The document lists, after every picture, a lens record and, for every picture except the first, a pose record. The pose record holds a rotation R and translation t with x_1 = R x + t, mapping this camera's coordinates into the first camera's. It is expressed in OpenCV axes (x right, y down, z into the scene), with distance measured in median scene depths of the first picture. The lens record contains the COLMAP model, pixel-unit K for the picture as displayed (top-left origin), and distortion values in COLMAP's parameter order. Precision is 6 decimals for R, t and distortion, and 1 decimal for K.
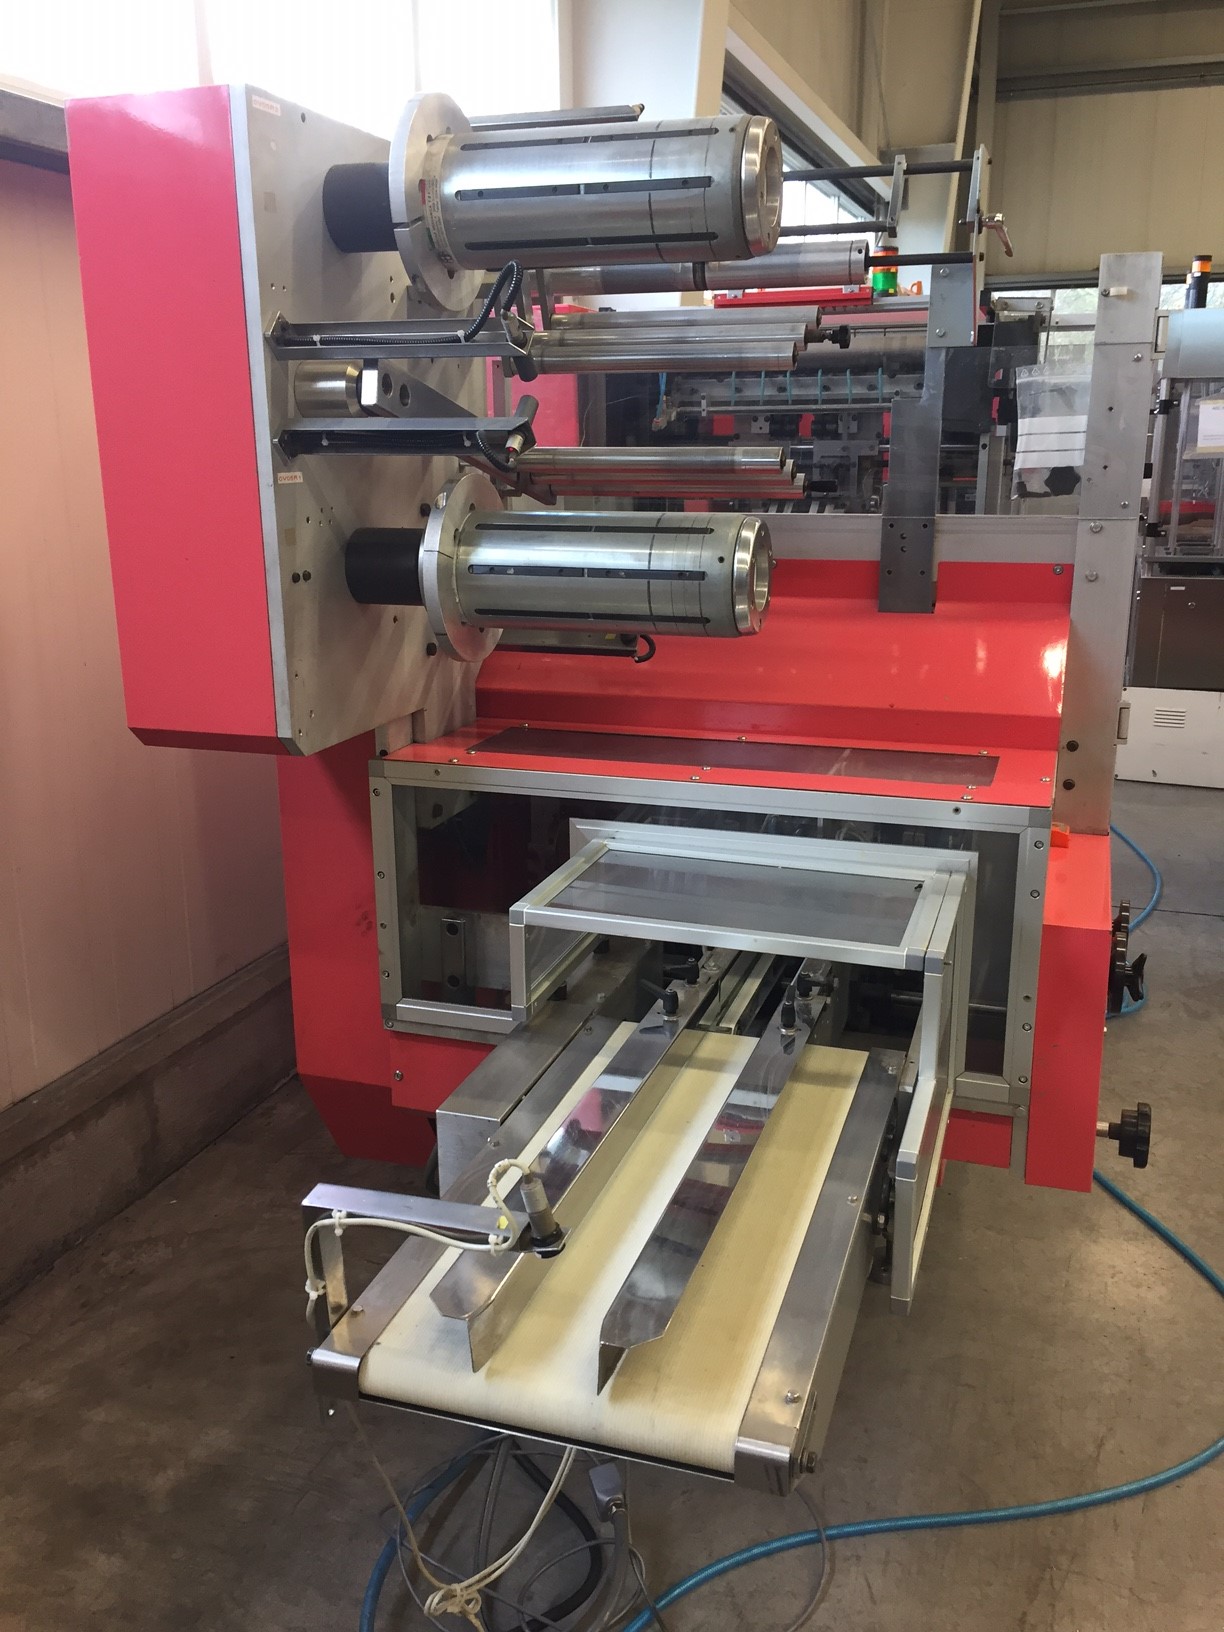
lens RADIAL K [[1404.5, 0, 614.6], [0, 1404.5, 817.3], [0, 0, 1]] dist [0.059561, -0.065147]
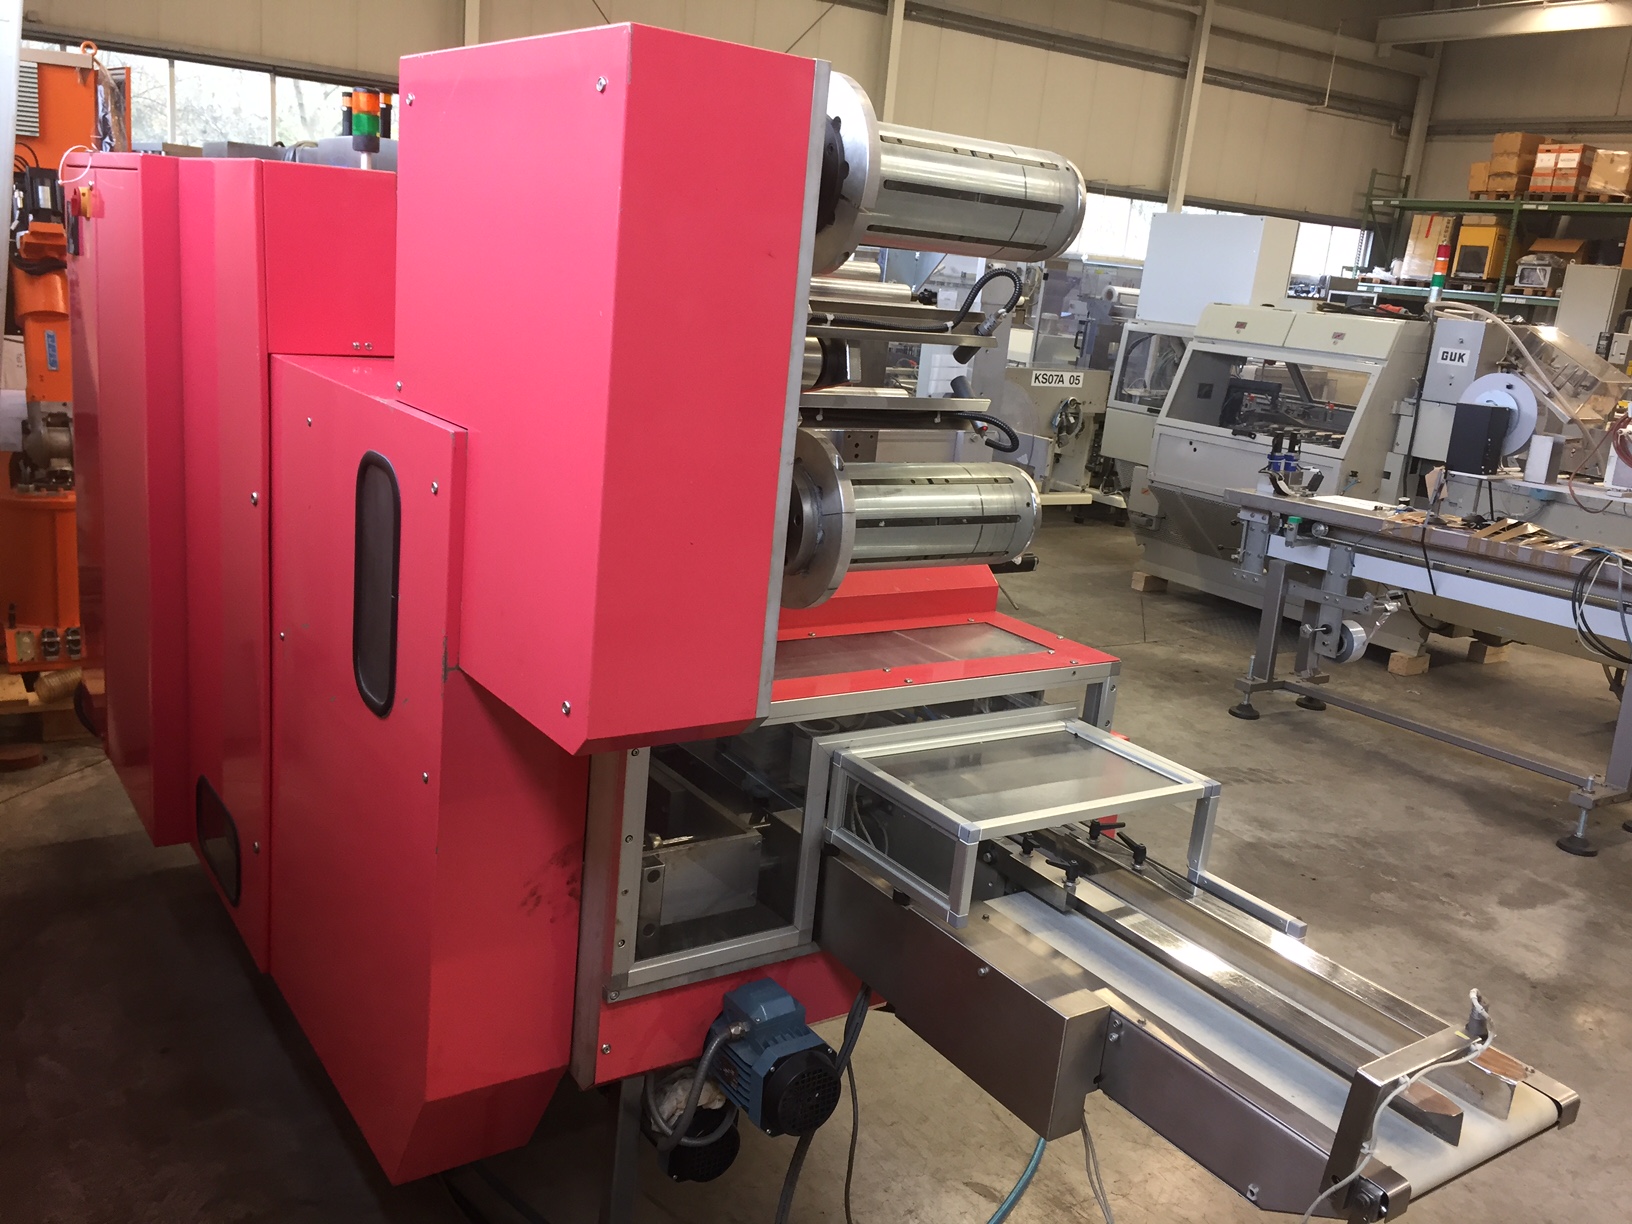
lens RADIAL K [[1404.5, 0, 816.1], [0, 1404.5, 607.3], [0, 0, 1]] dist [0.059561, -0.065147]
pose [[0.610820, -0.130358, 0.780965, -0.922549], [0.121358, 0.990113, 0.070351, -0.186738], [-0.782414, 0.051805, 0.620601, 0.360573]]
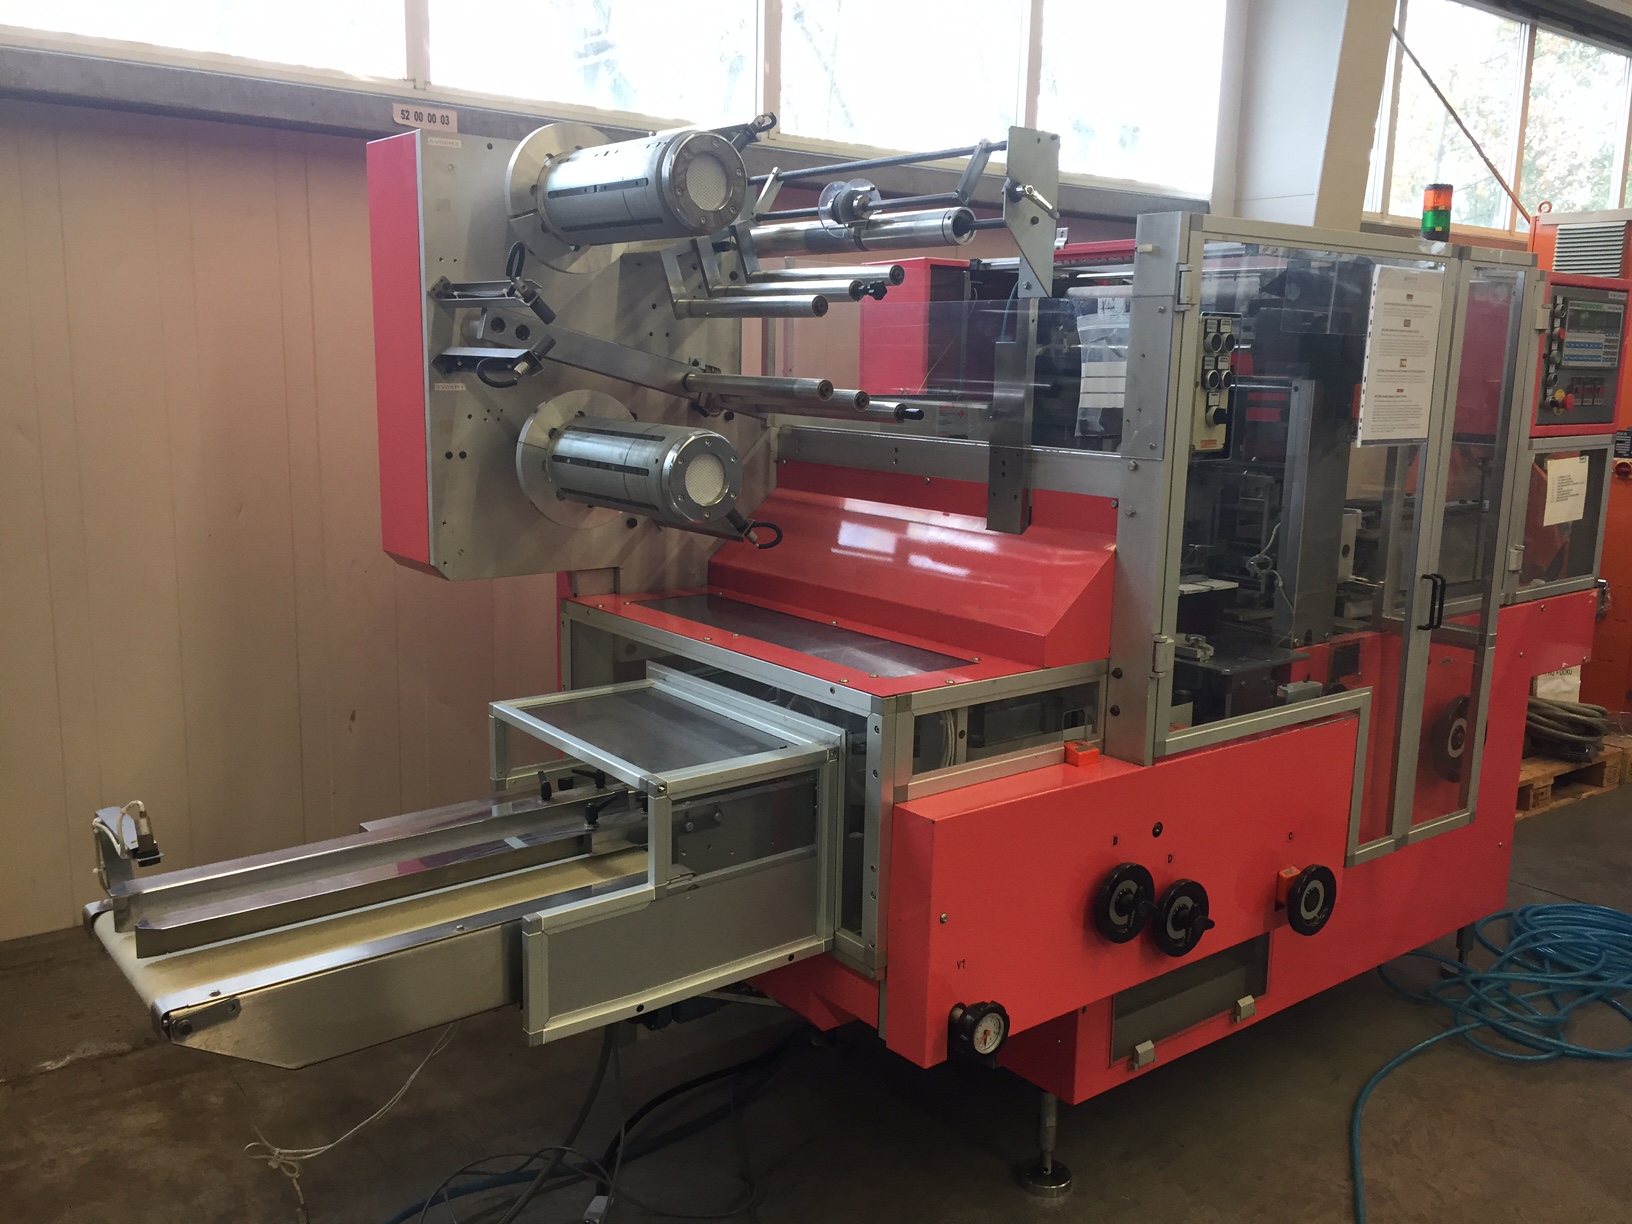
lens RADIAL K [[1404.5, 0, 809.9], [0, 1404.5, 609.7], [0, 0, 1]] dist [0.059561, -0.065147]
pose [[0.830013, 0.122198, -0.544192, 0.833797], [-0.171141, 0.984435, -0.039974, -0.020176], [0.530837, 0.126312, 0.838008, 0.014131]]
